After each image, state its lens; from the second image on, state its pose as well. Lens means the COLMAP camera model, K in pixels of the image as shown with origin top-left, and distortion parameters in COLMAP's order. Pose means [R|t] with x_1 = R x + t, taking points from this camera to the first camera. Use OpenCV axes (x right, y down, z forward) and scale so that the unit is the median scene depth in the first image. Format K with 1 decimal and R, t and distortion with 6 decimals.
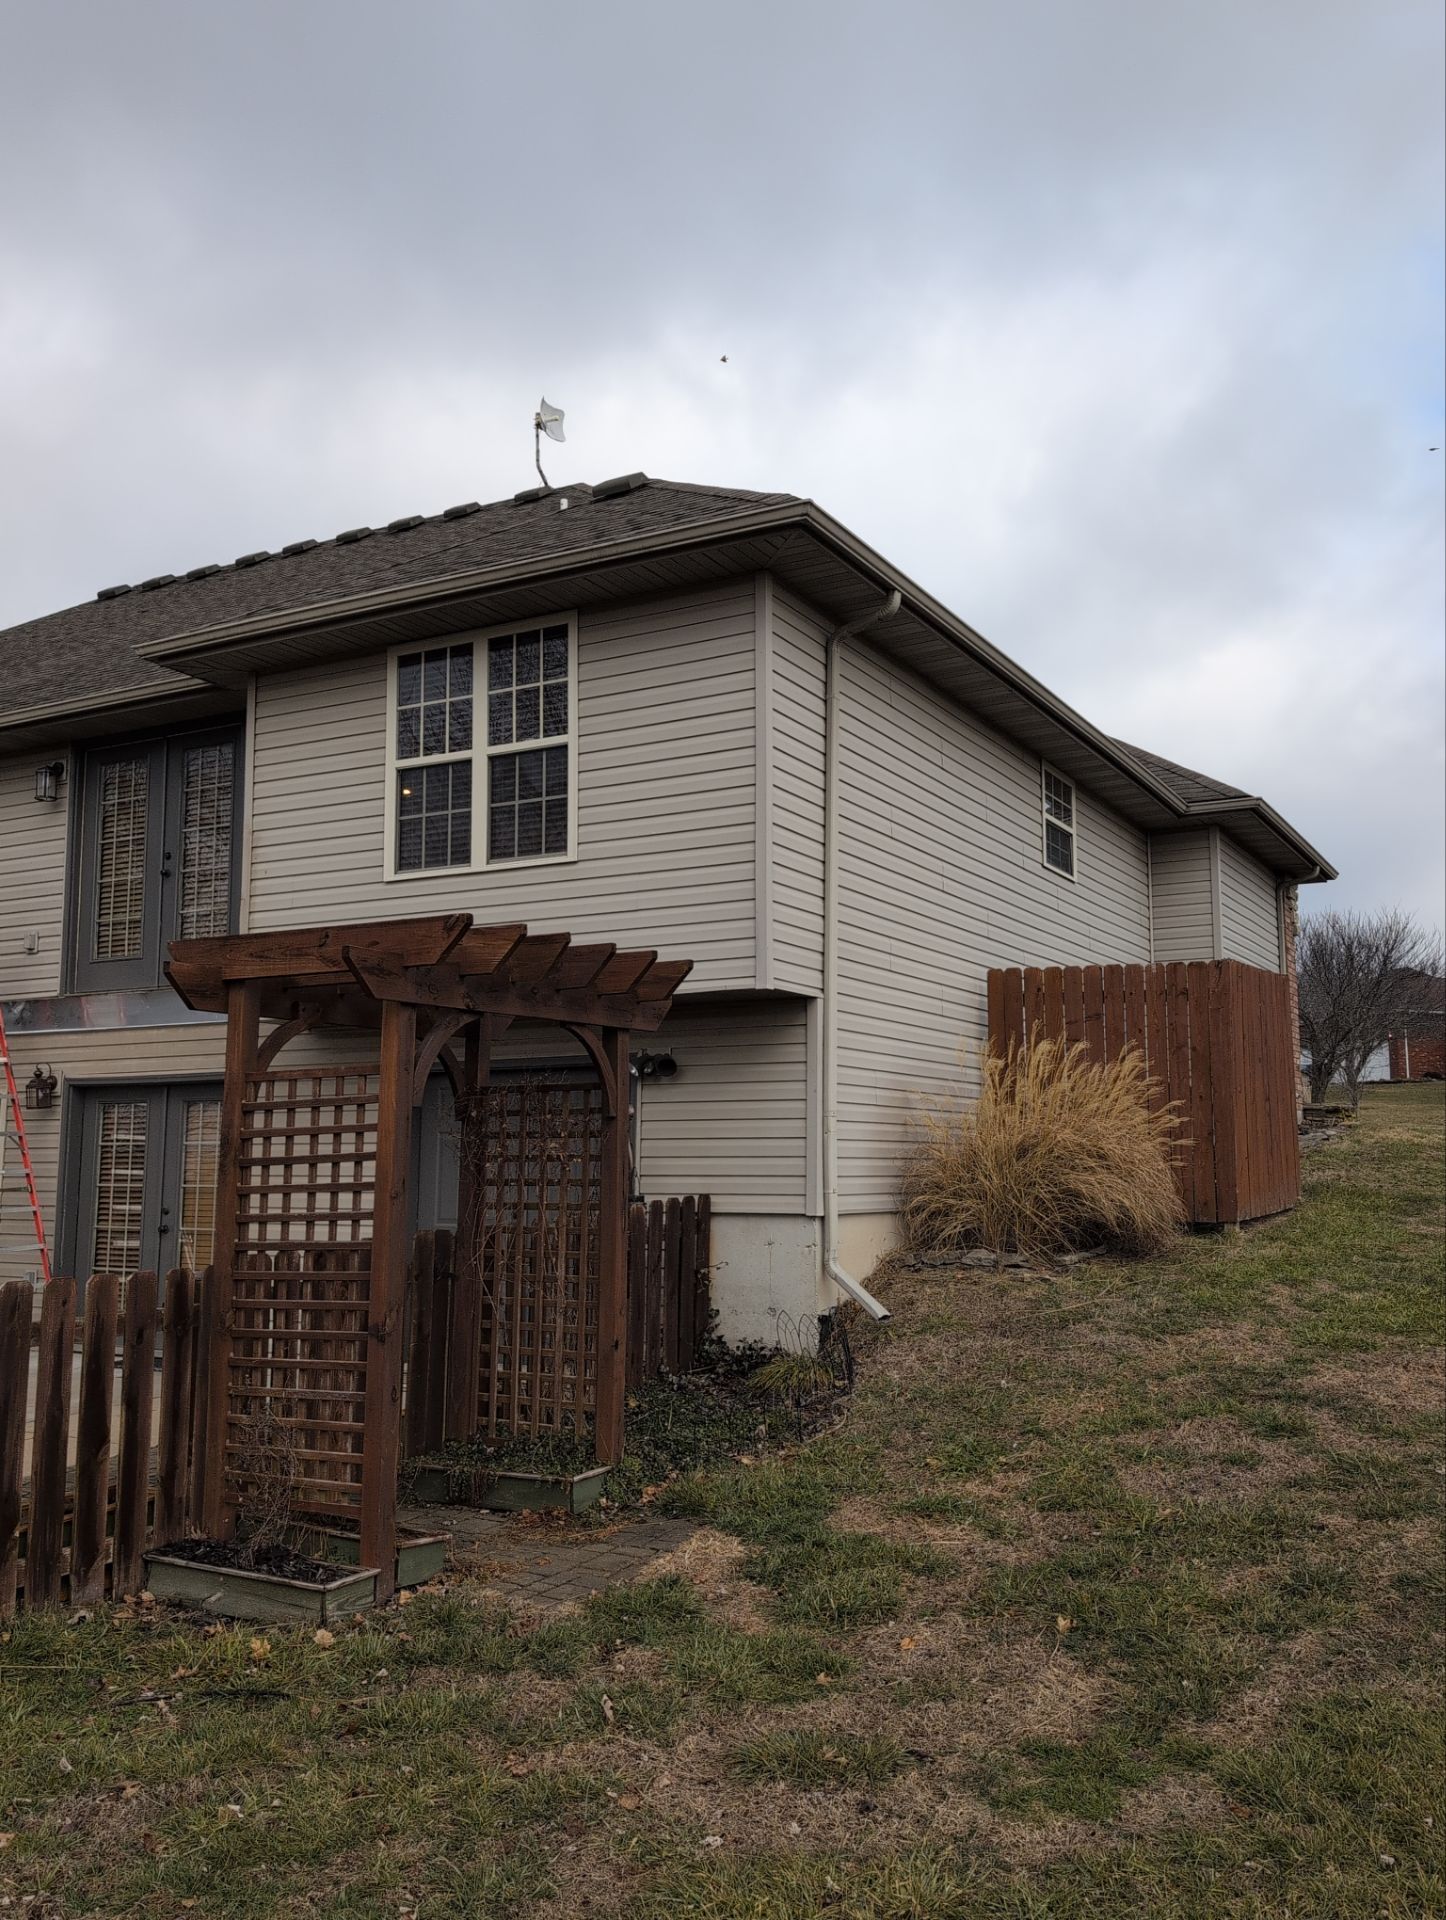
lens RADIAL K [[1605.3, 0, 713.5], [0, 1605.3, 961.5], [0, 0, 1]] dist [0.029148, -0.023179]
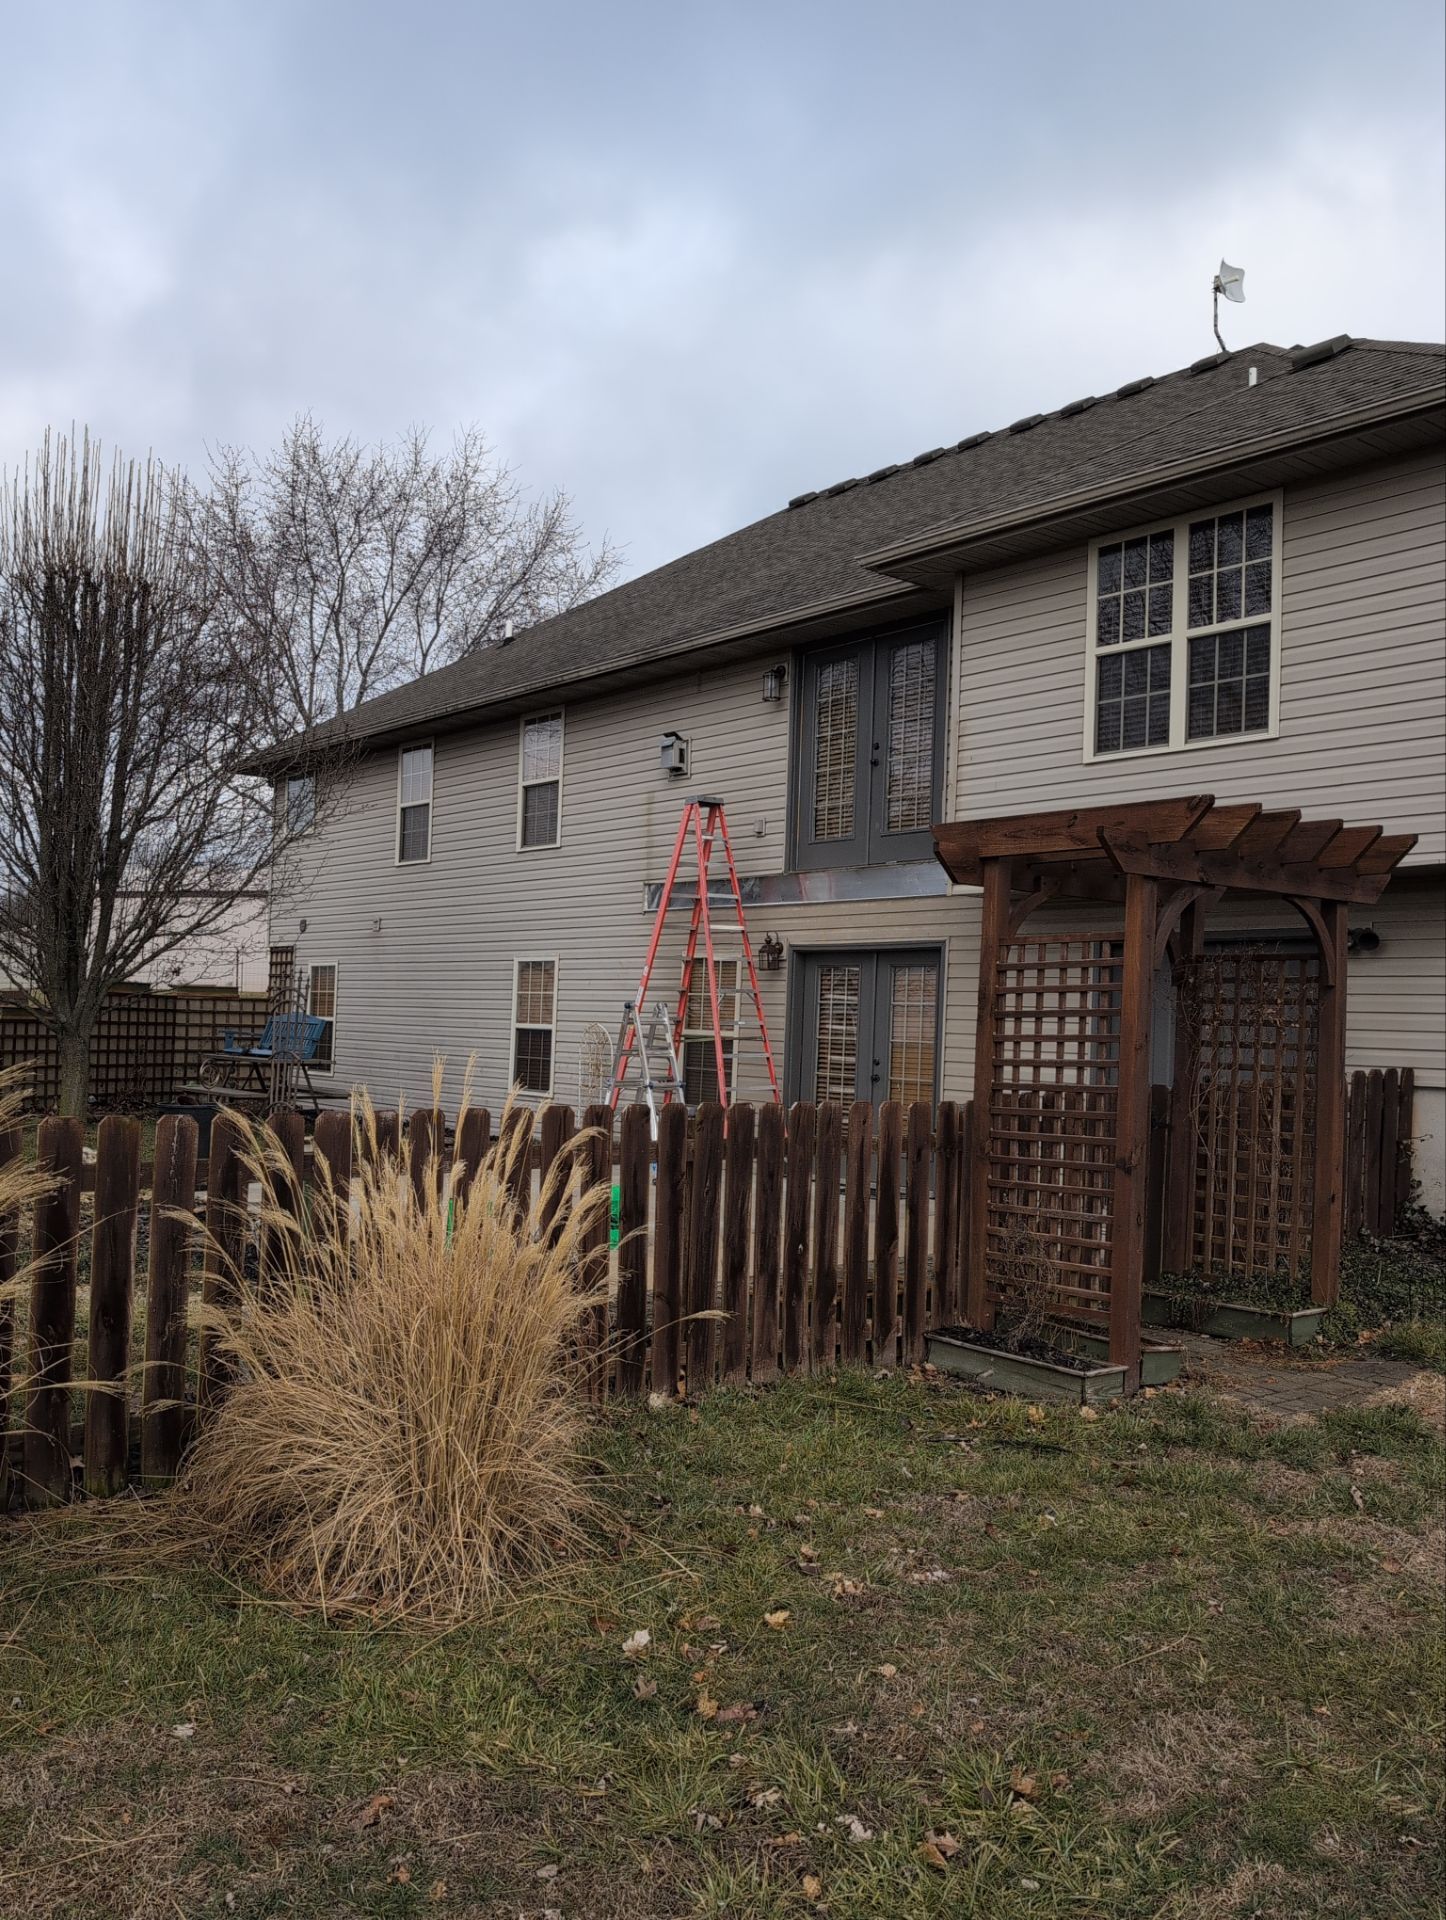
lens RADIAL K [[1605.3, 0, 726.0], [0, 1605.3, 963.3], [0, 0, 1]] dist [0.029148, -0.023179]
pose [[0.930235, 0.018094, -0.366519, -0.044562], [0.010363, 0.997090, 0.075525, -0.001218], [0.366819, -0.074054, 0.927340, -0.121351]]
